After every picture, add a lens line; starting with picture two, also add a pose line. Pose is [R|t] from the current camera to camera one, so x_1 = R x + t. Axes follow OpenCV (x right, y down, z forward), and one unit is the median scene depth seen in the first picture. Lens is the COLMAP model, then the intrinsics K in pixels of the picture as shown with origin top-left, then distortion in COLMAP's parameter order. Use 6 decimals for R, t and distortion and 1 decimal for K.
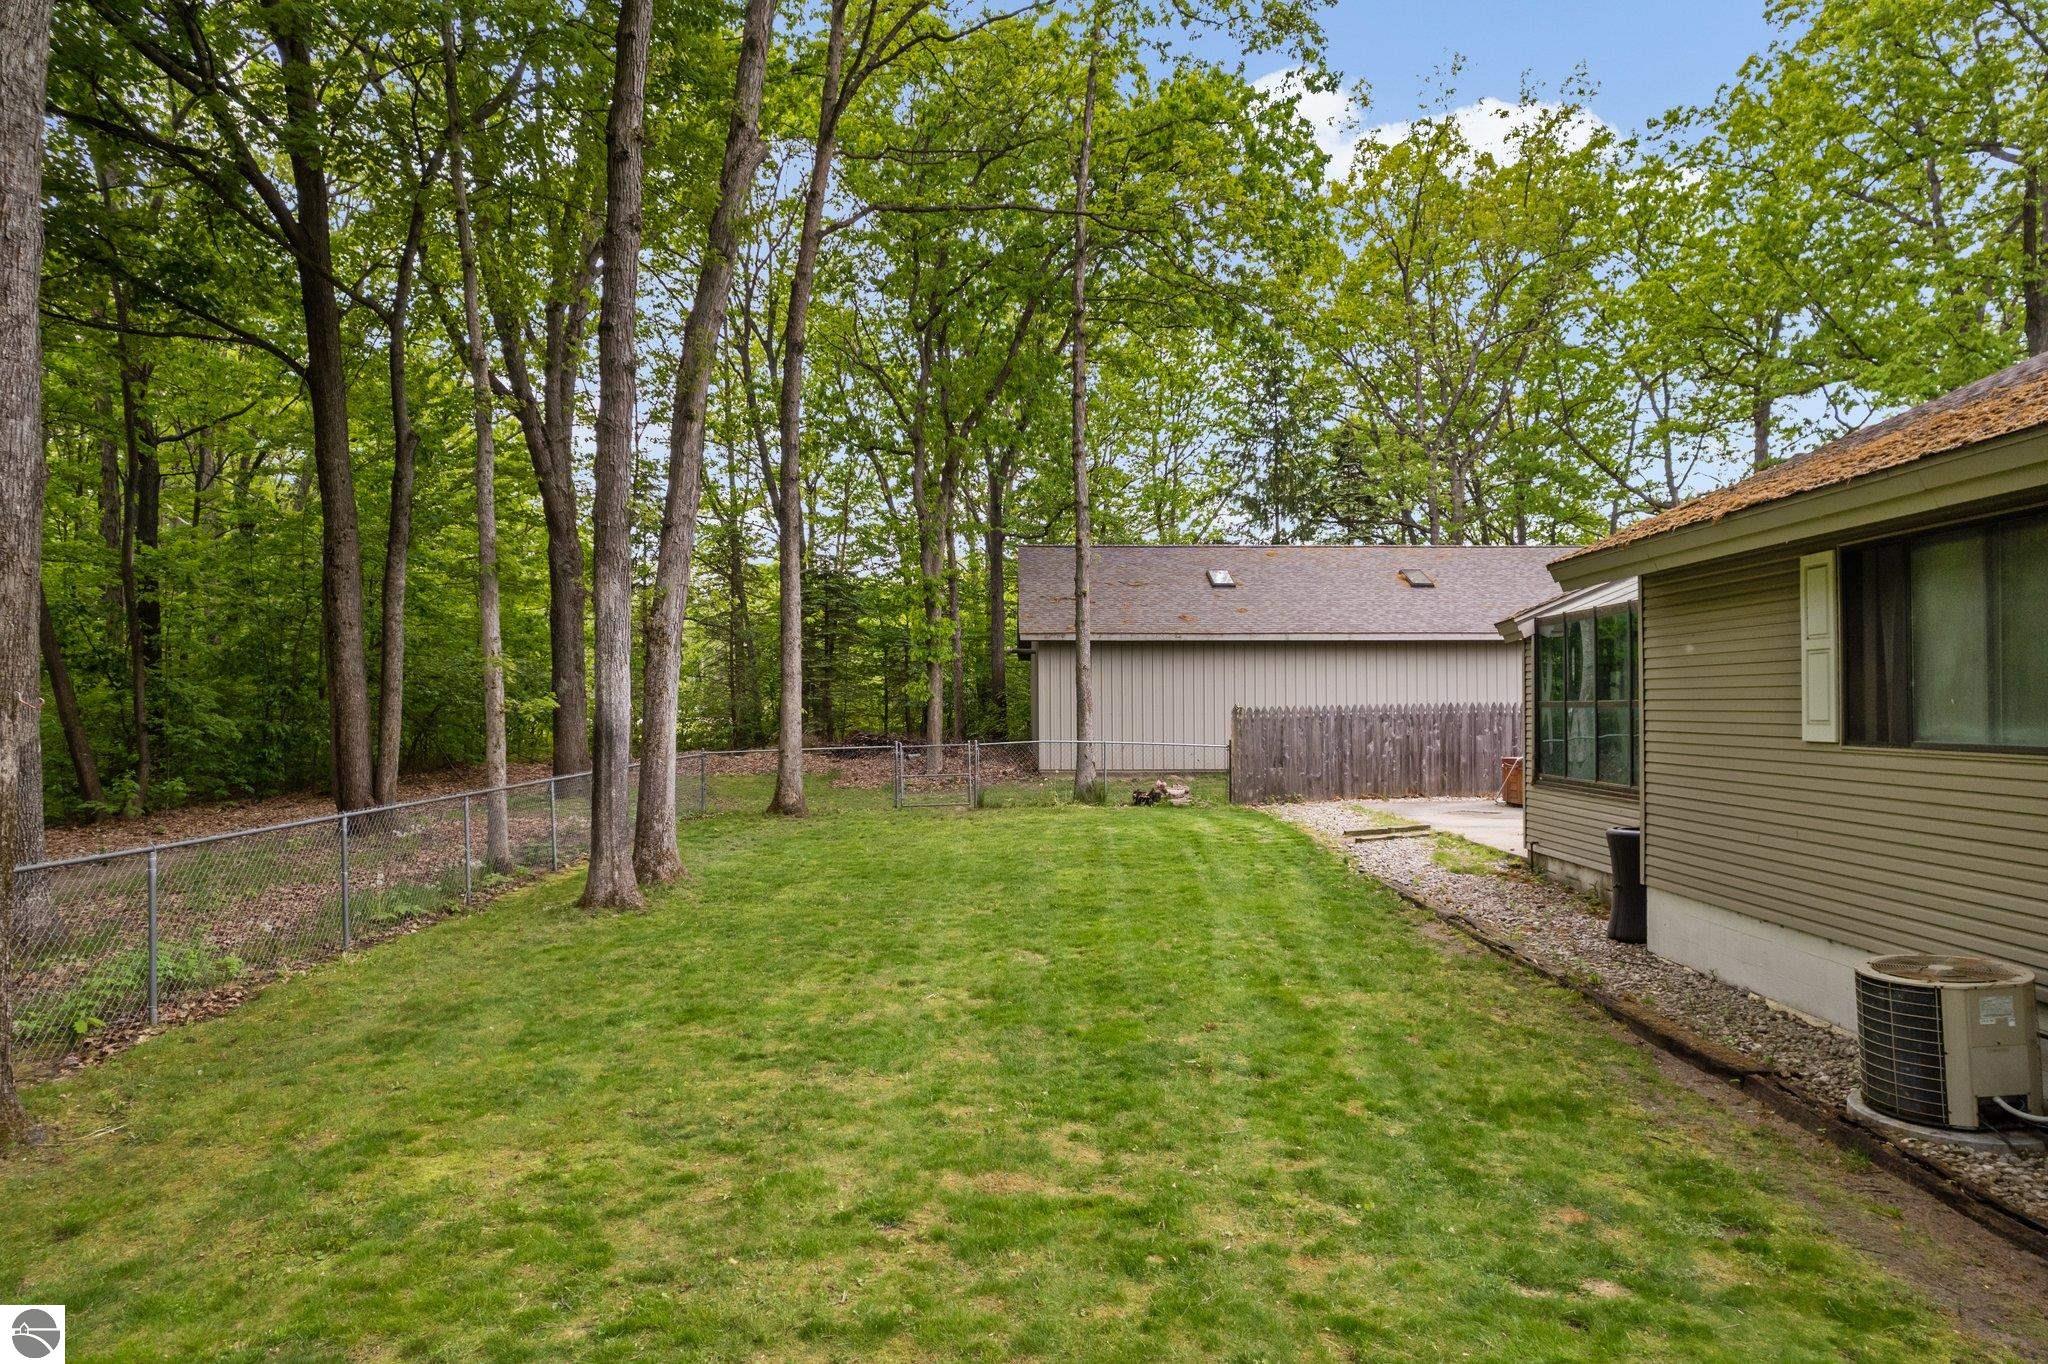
lens RADIAL K [[1332.6, 0, 1033.4], [0, 1332.6, 696.4], [0, 0, 1]] dist [-0.077933, 0.068589]
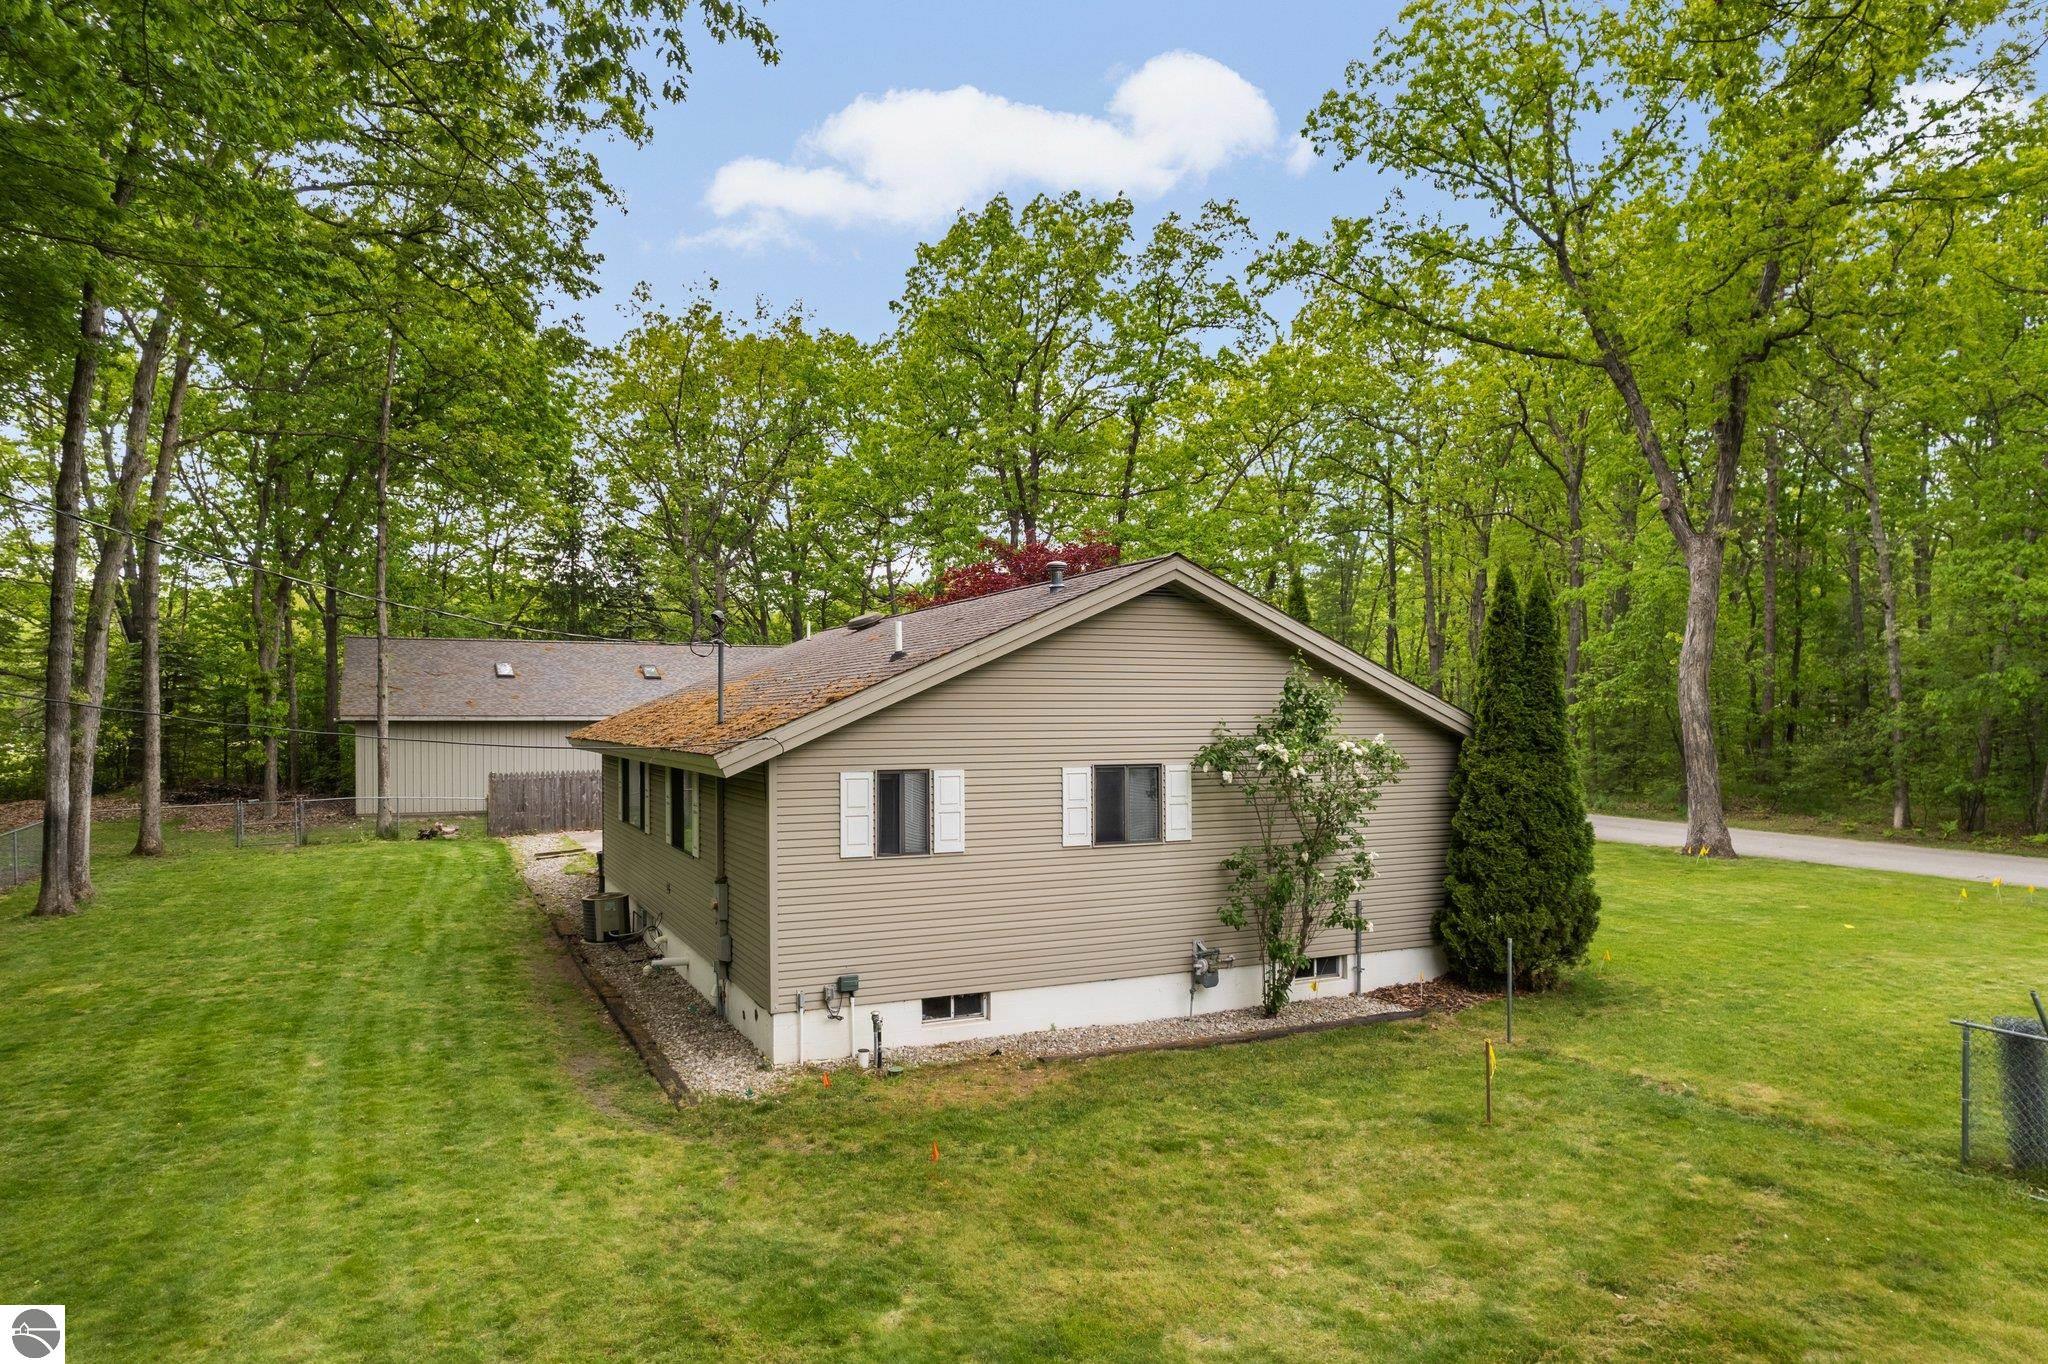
lens RADIAL K [[1332.6, 0, 1033.4], [0, 1332.6, 696.4], [0, 0, 1]] dist [-0.077933, 0.068589]
pose [[0.901337, 0.008403, 0.433037, 0.060194], [-0.004251, 0.999935, -0.010556, -0.068435], [-0.433098, 0.007673, 0.901314, -0.646747]]
